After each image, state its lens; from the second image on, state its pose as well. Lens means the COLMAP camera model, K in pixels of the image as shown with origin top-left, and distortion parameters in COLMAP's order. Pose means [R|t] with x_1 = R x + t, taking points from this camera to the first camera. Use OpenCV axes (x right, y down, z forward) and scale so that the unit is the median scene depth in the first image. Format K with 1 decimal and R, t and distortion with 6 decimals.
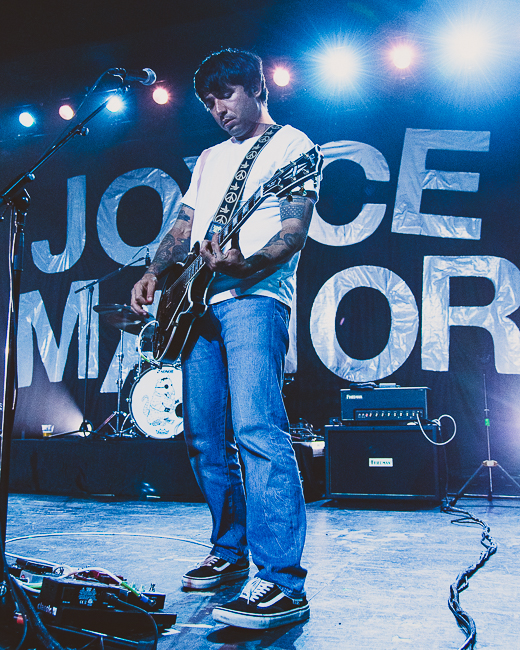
lens RADIAL K [[740.5, 0, 240.4], [0, 740.5, 269.7], [0, 0, 1]] dist [-0.064083, 0.008387]
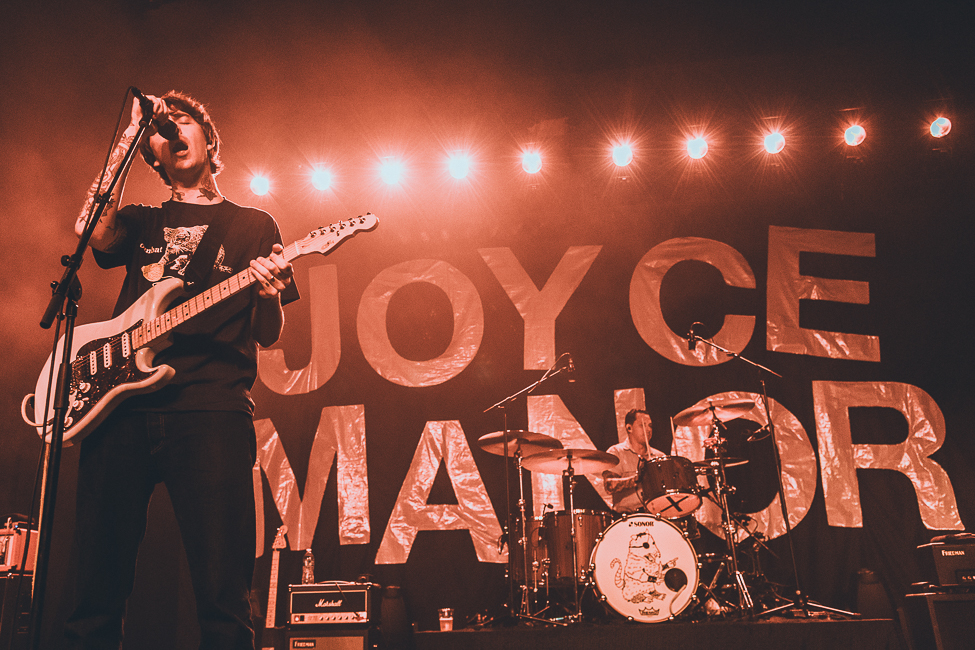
lens RADIAL K [[895.7, 0, 446.9], [0, 895.7, 276.6], [0, 0, 1]] dist [0.011603, -0.022760]
pose [[0.977030, 0.050268, 0.207089, -0.349398], [-0.017576, 0.987478, -0.156775, 0.029708], [-0.212376, 0.149534, 0.965679, 0.120094]]
